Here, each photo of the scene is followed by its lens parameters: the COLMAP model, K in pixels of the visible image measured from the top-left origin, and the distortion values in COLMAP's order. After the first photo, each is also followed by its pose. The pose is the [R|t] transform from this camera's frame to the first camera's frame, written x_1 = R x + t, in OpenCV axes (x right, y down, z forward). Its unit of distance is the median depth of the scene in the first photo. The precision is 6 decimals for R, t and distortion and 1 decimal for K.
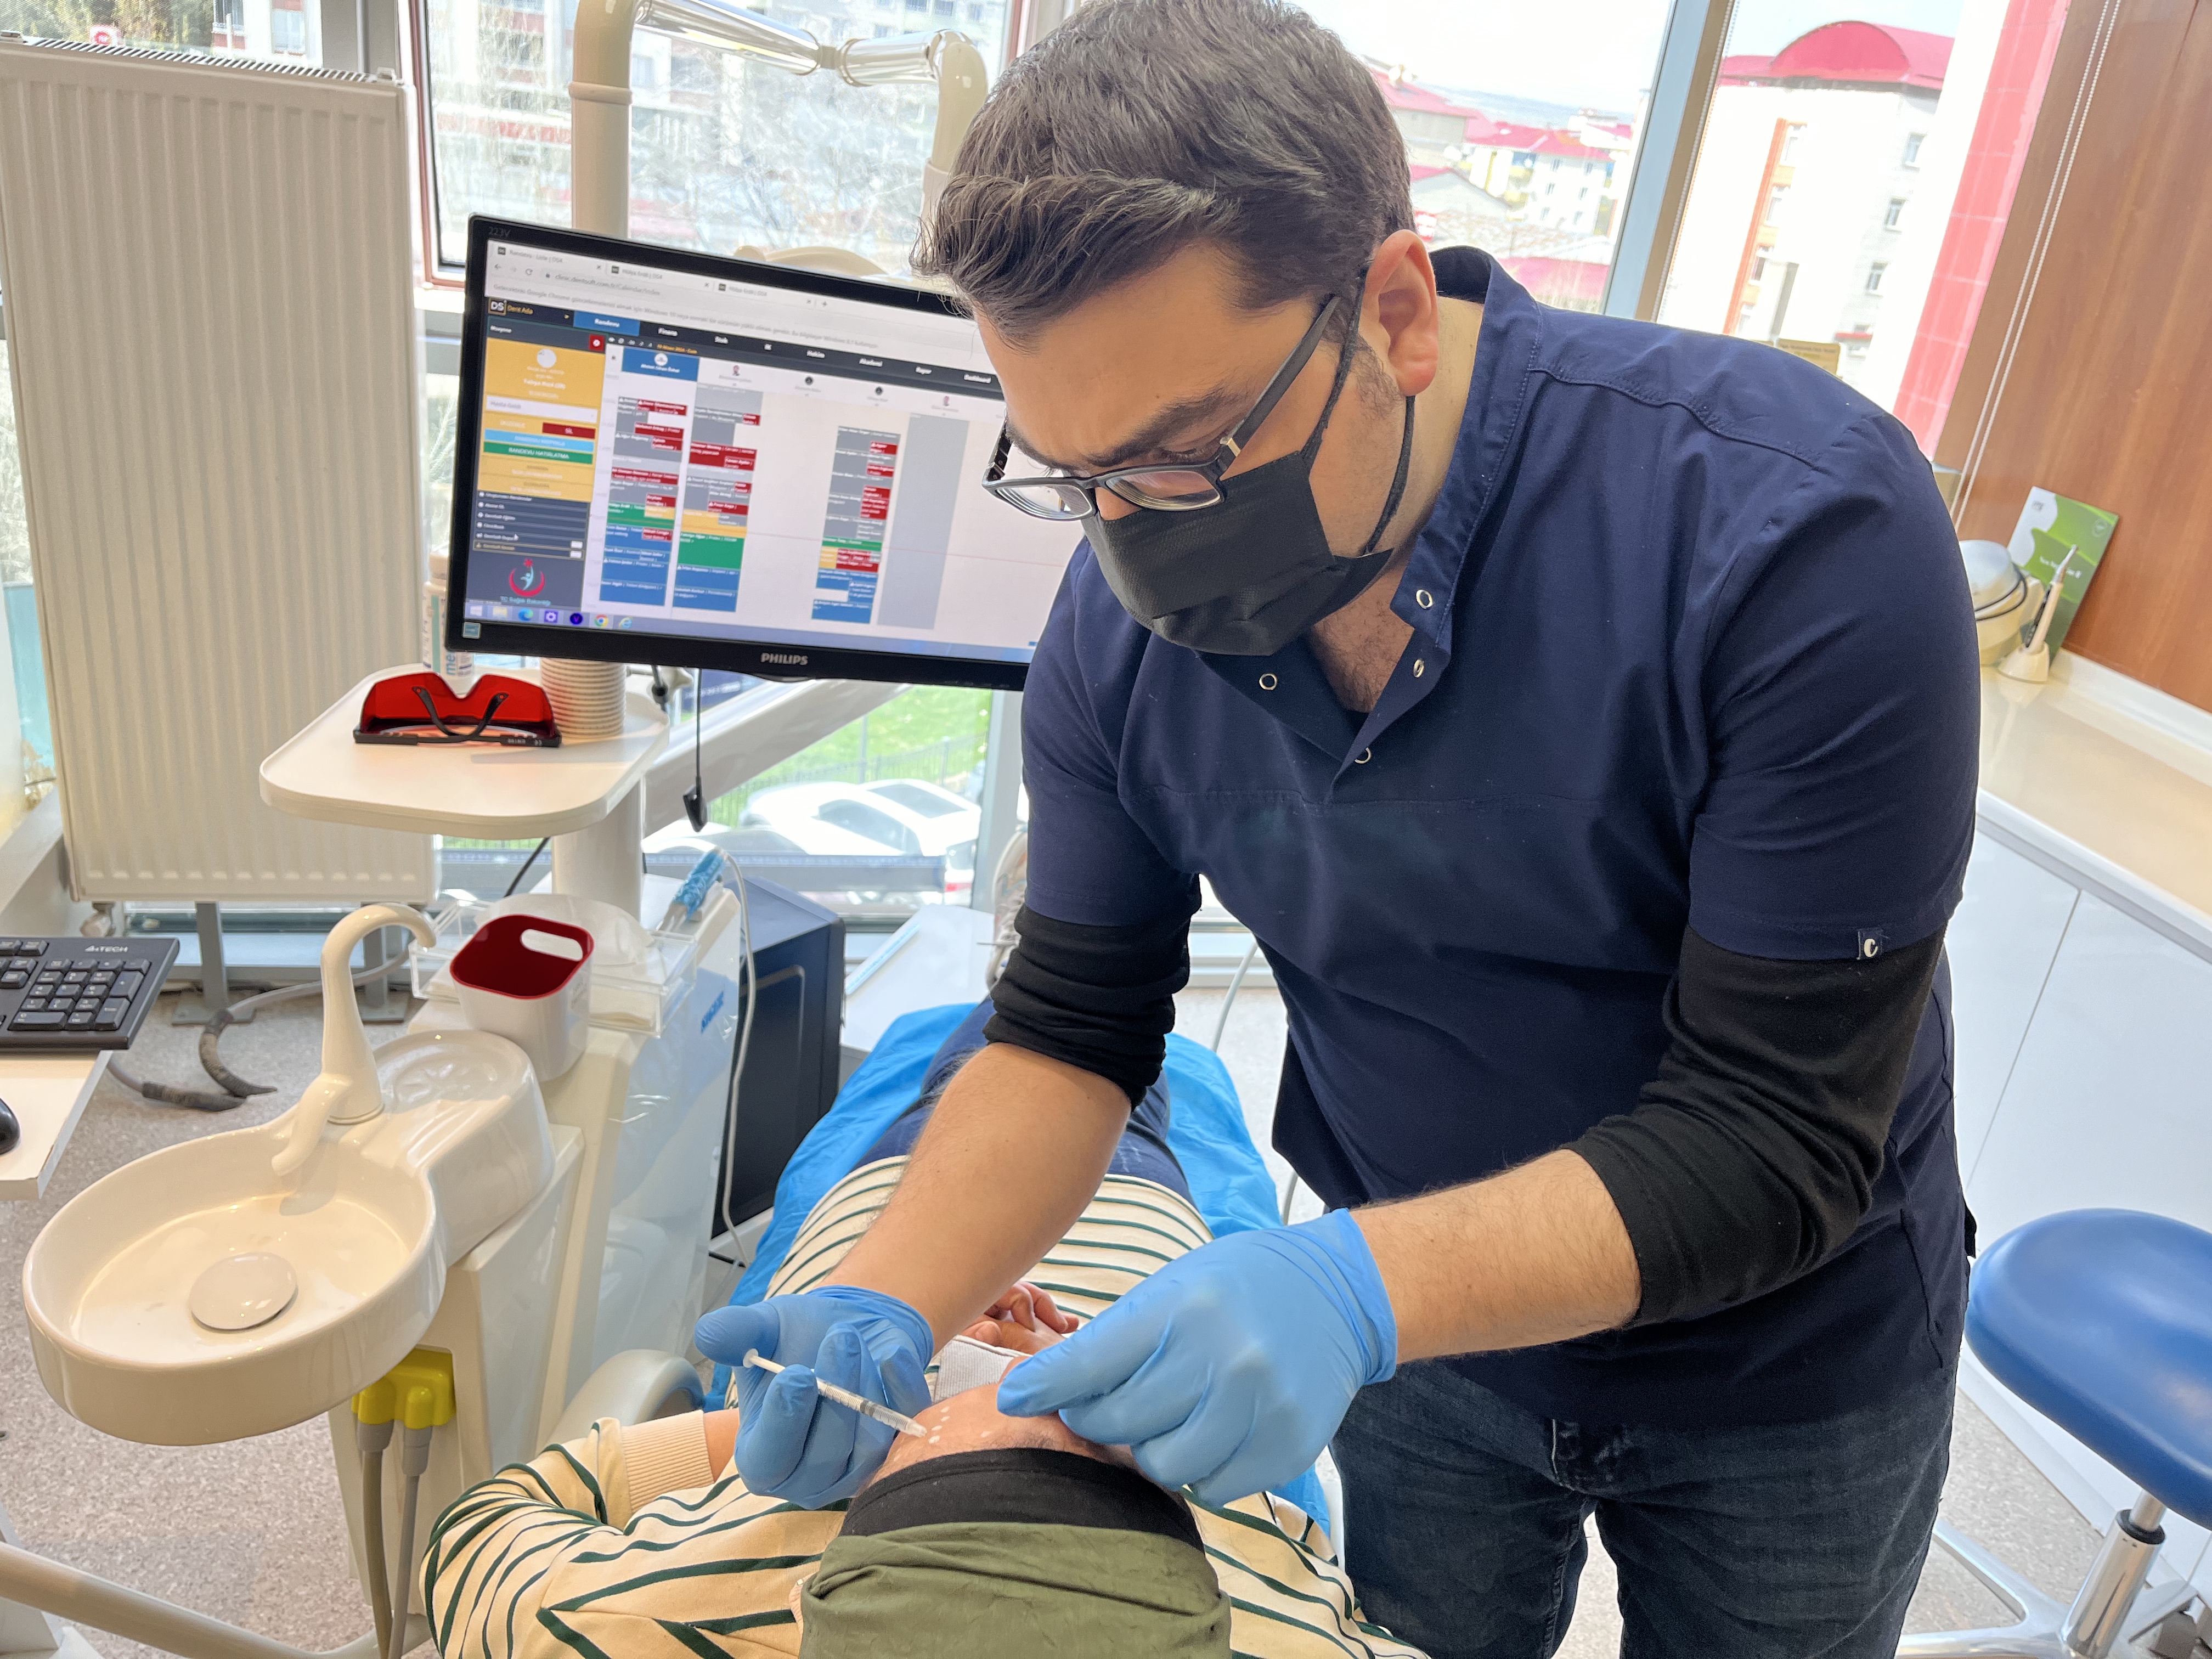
lens RADIAL K [[1689.9, 0, 1098.1], [0, 1689.9, 822.8], [0, 0, 1]] dist [0.011093, 0.004657]
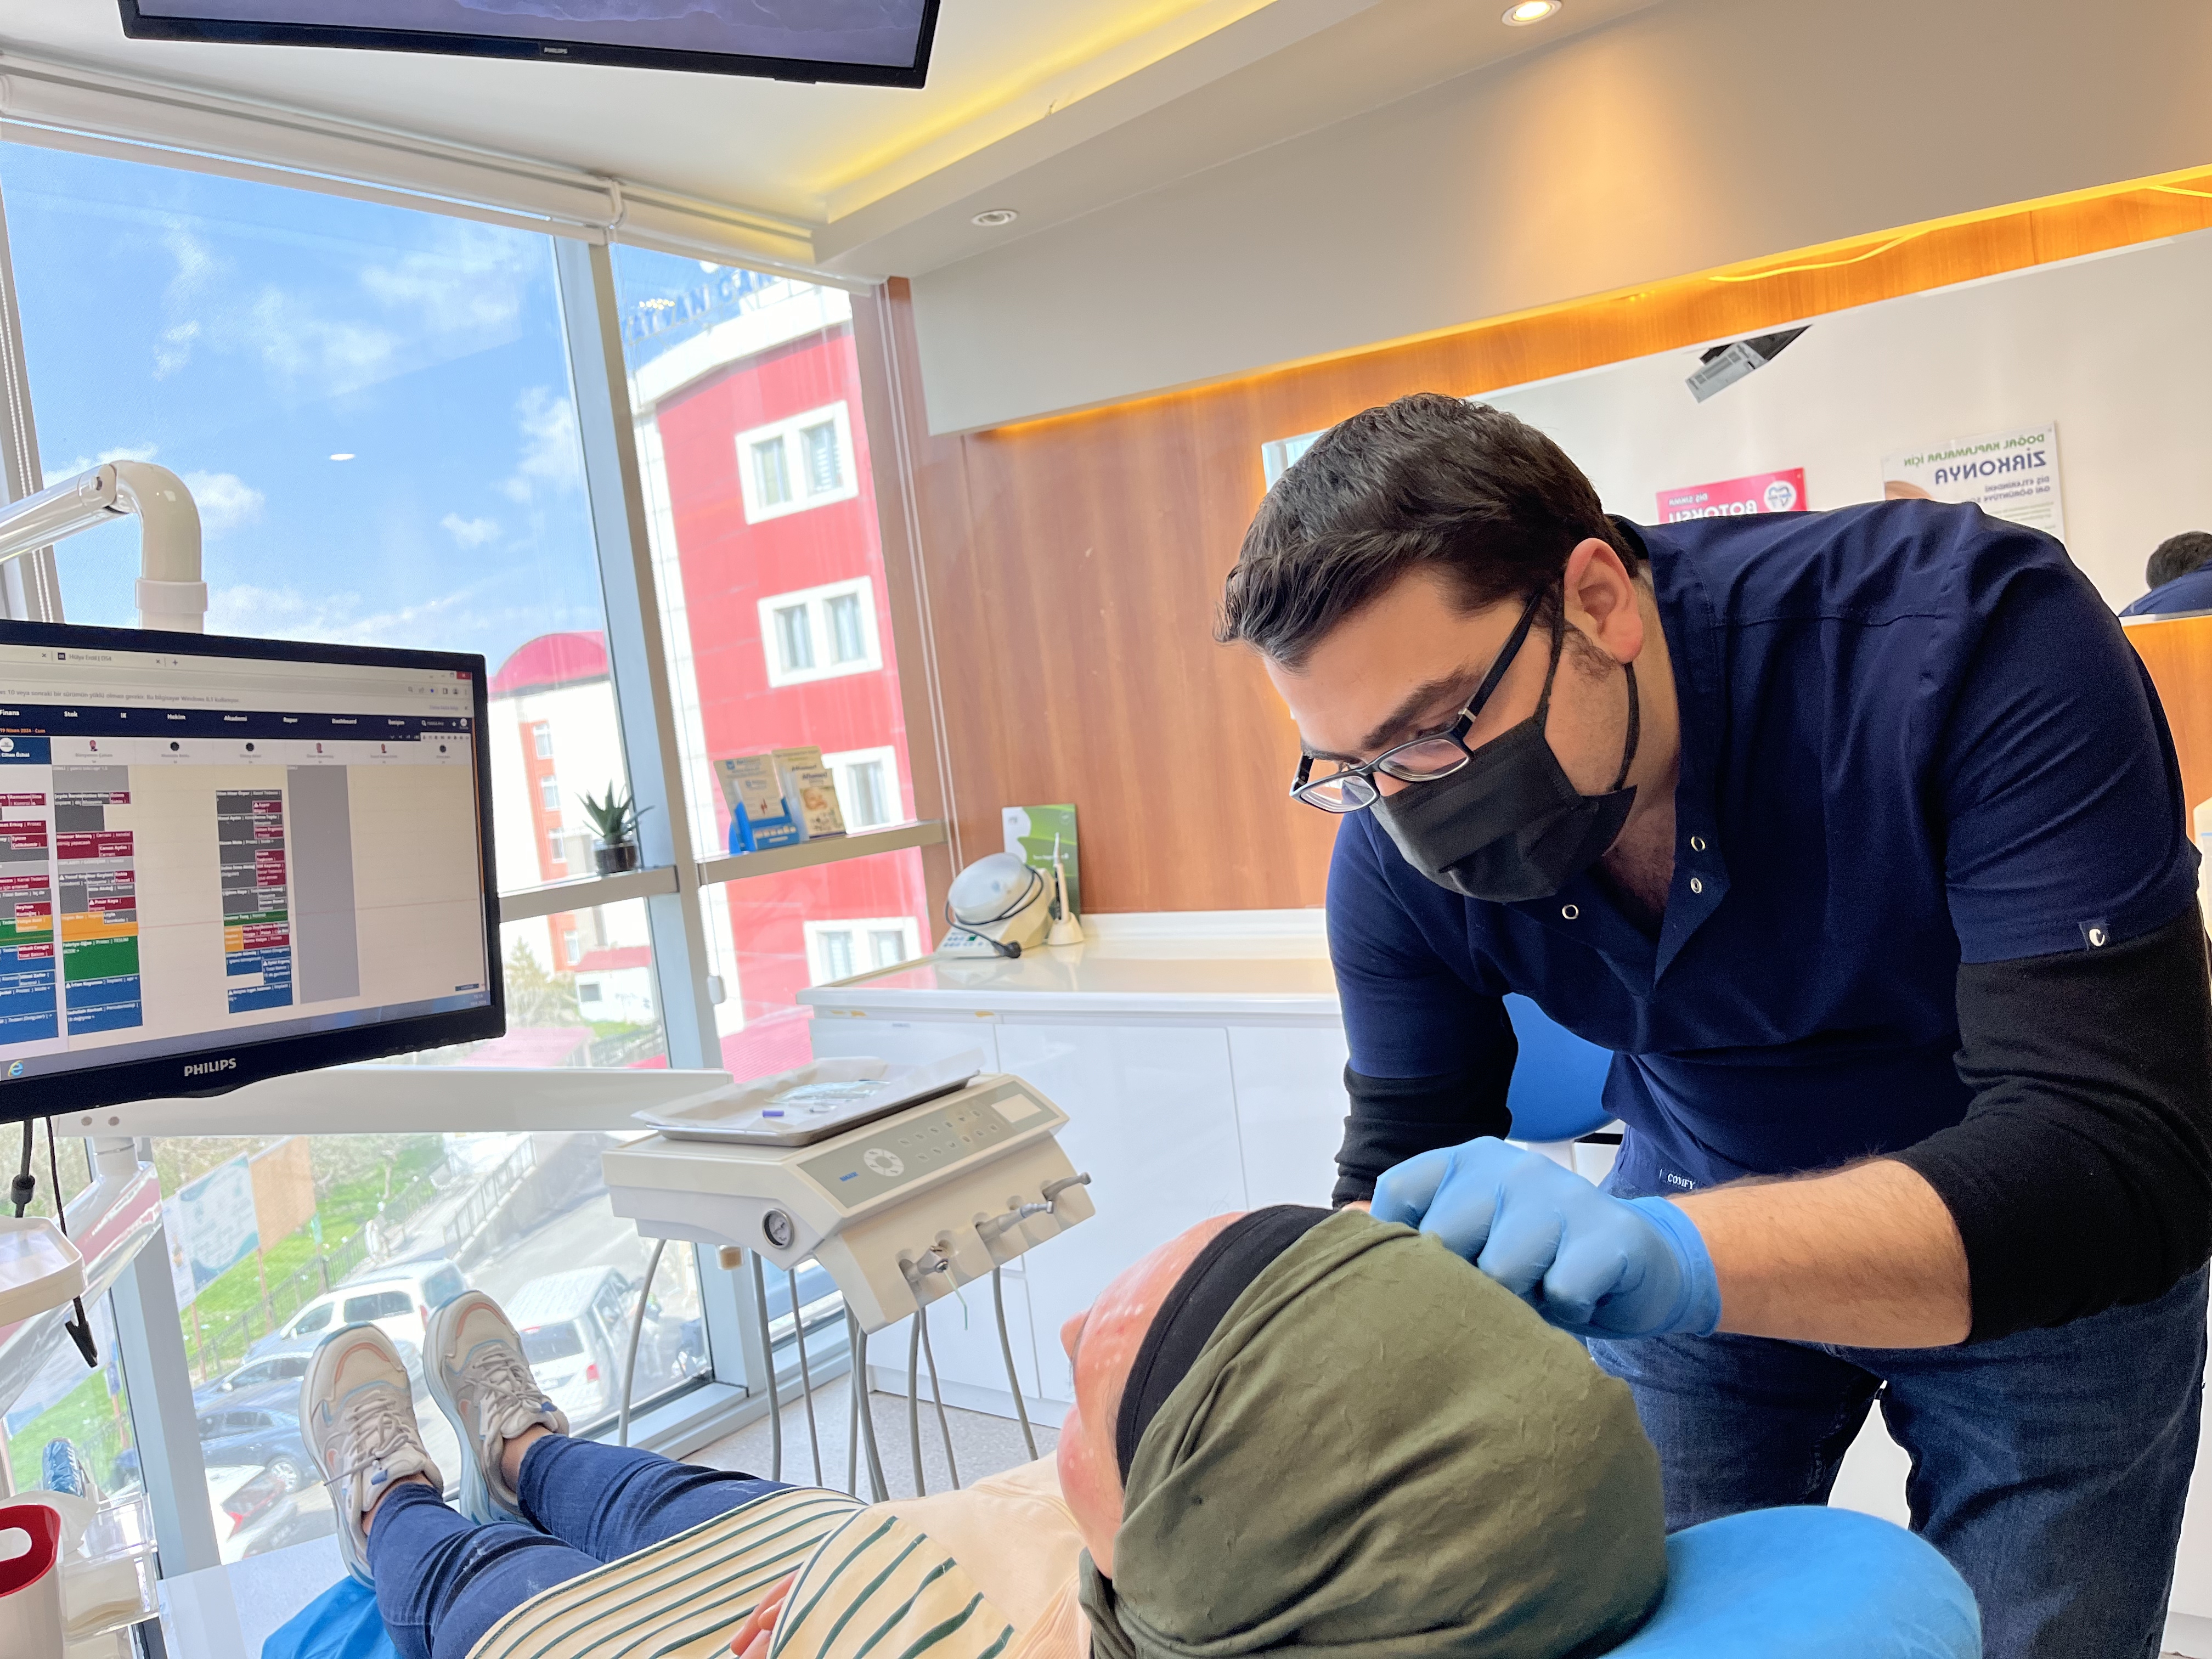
lens RADIAL K [[1679.2, 0, 1126.4], [0, 1679.2, 833.5], [0, 0, 1]] dist [0.040155, -0.069685]
pose [[0.740833, -0.250952, 0.623049, -0.357889], [0.439945, 0.882213, -0.167775, 0.151234], [-0.507558, 0.398400, 0.763978, 0.067792]]
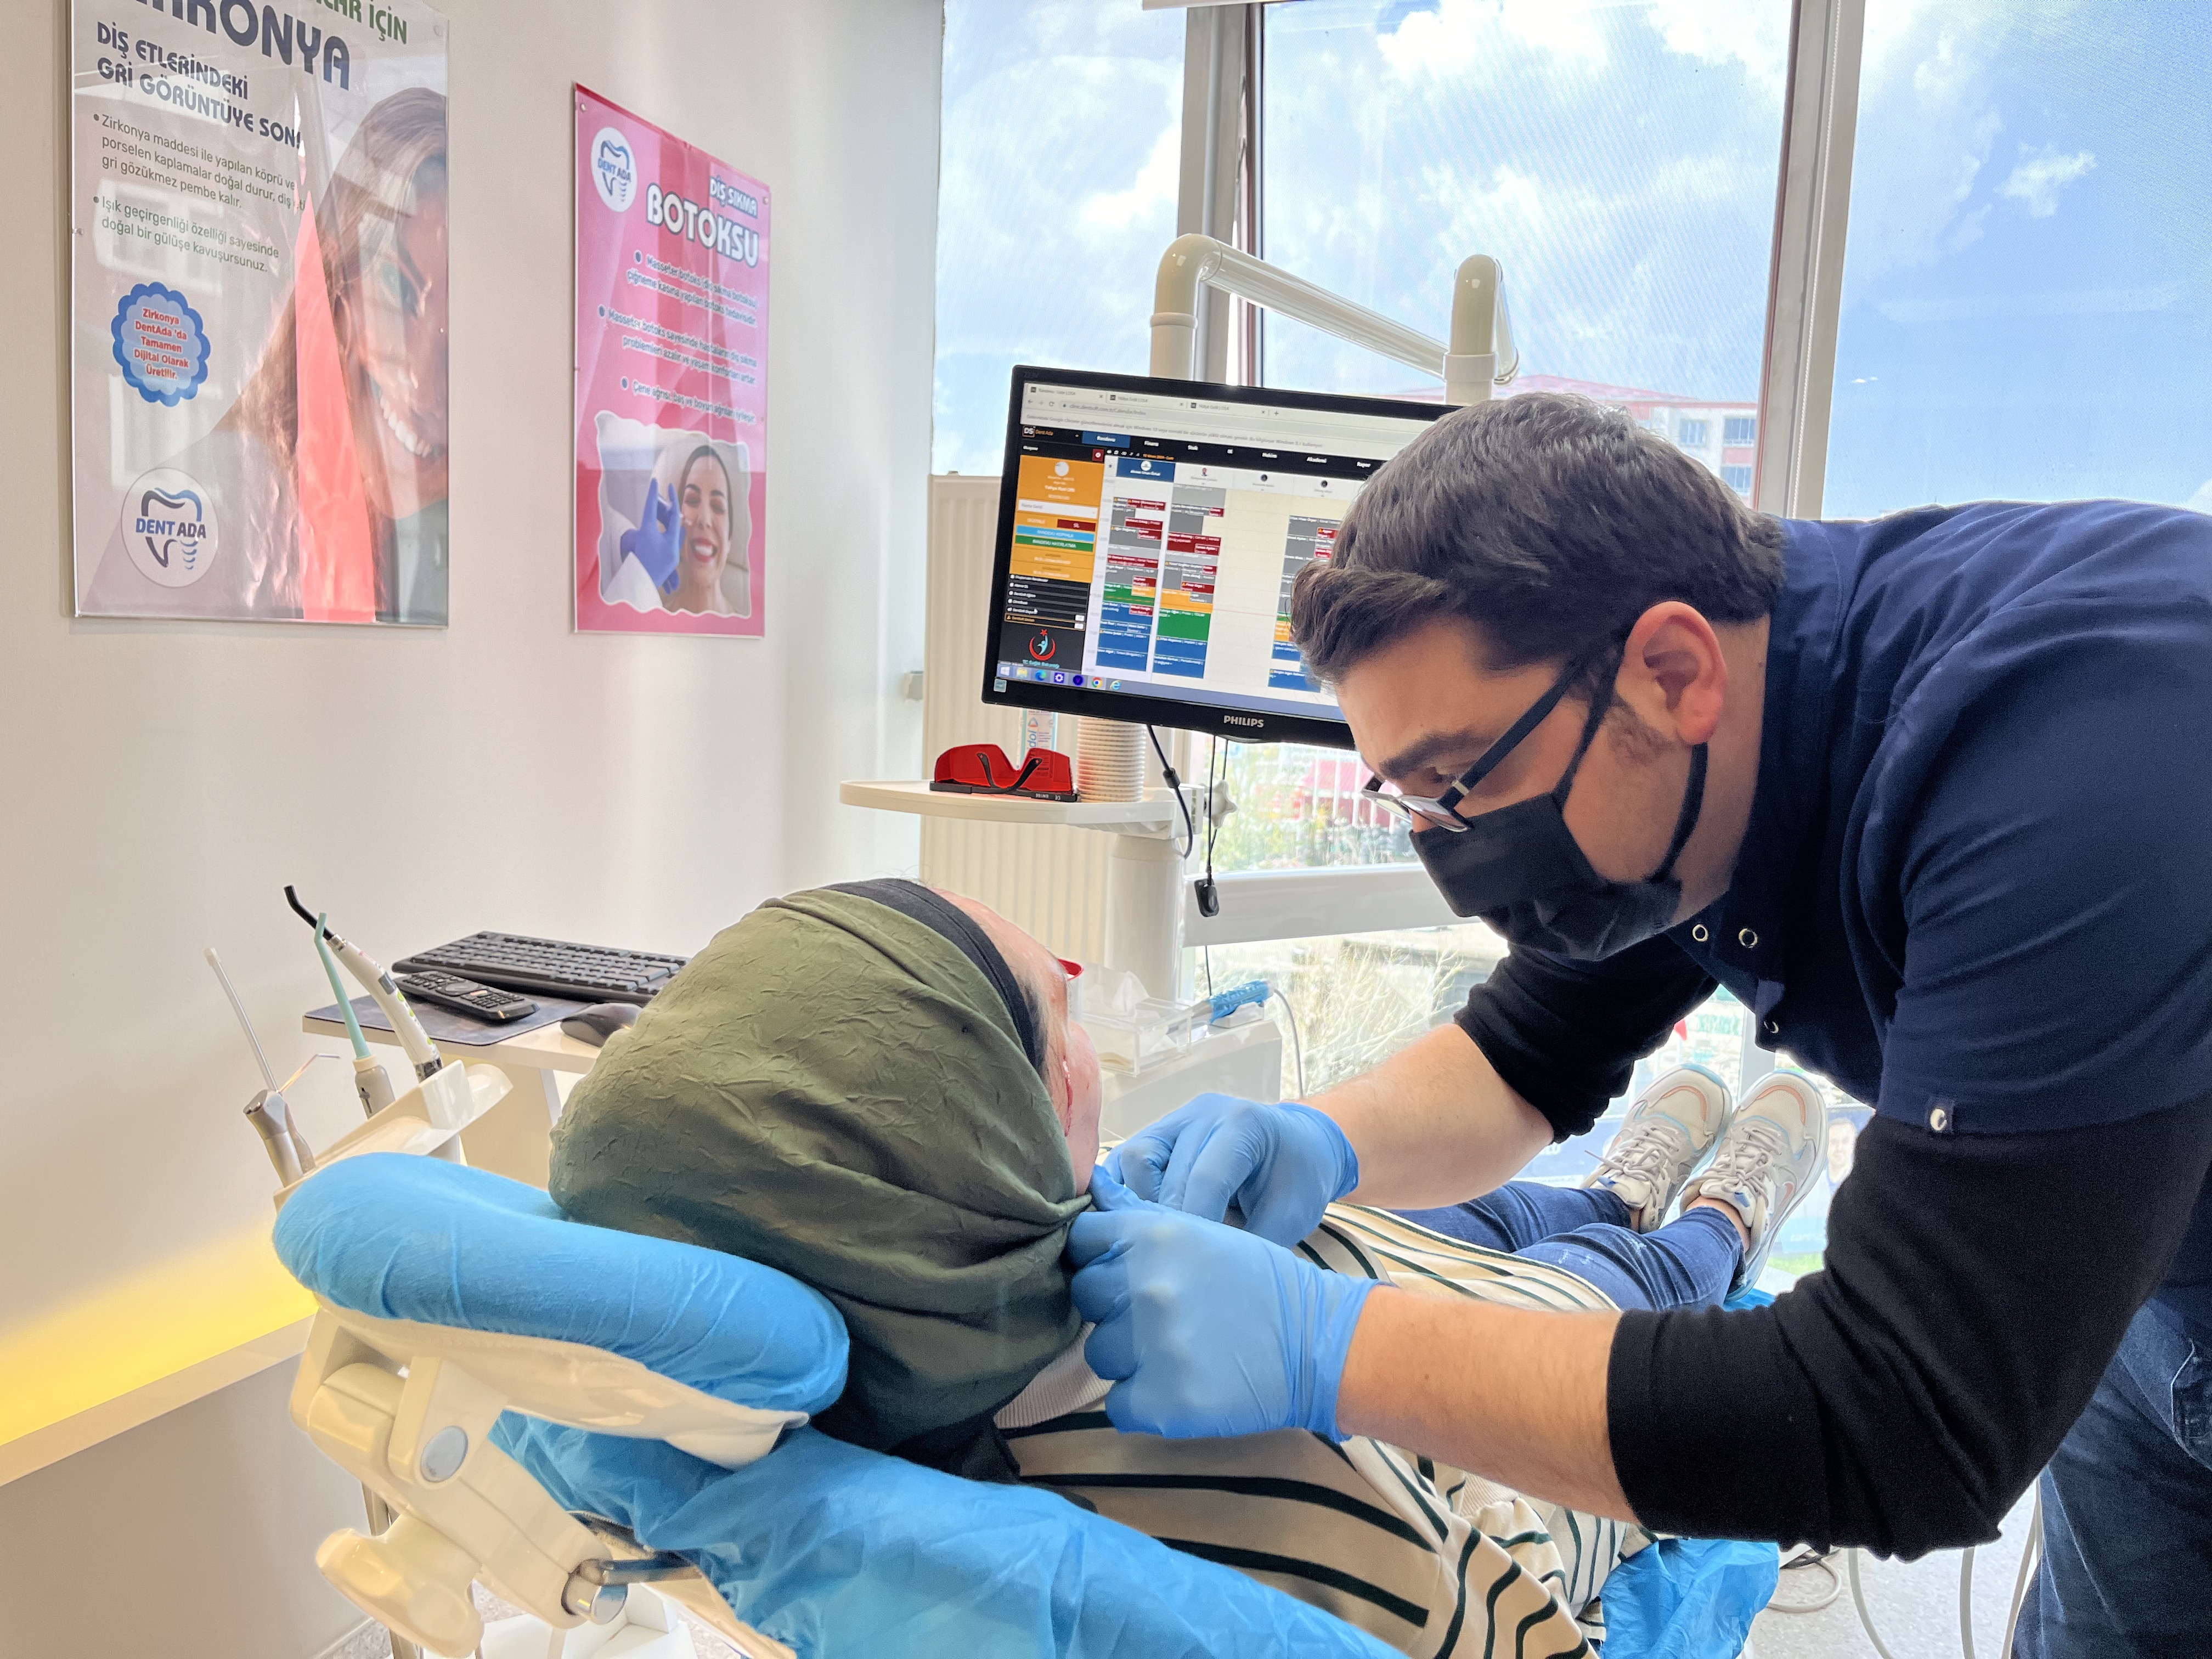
lens RADIAL K [[1659.6, 0, 1106.0], [0, 1659.6, 829.5], [0, 0, 1]] dist [0.113284, -0.158643]
pose [[0.840000, -0.024501, -0.542033, 0.361810], [-0.152271, 0.948190, -0.278837, 0.315513], [0.520782, 0.316759, 0.792749, 0.076652]]
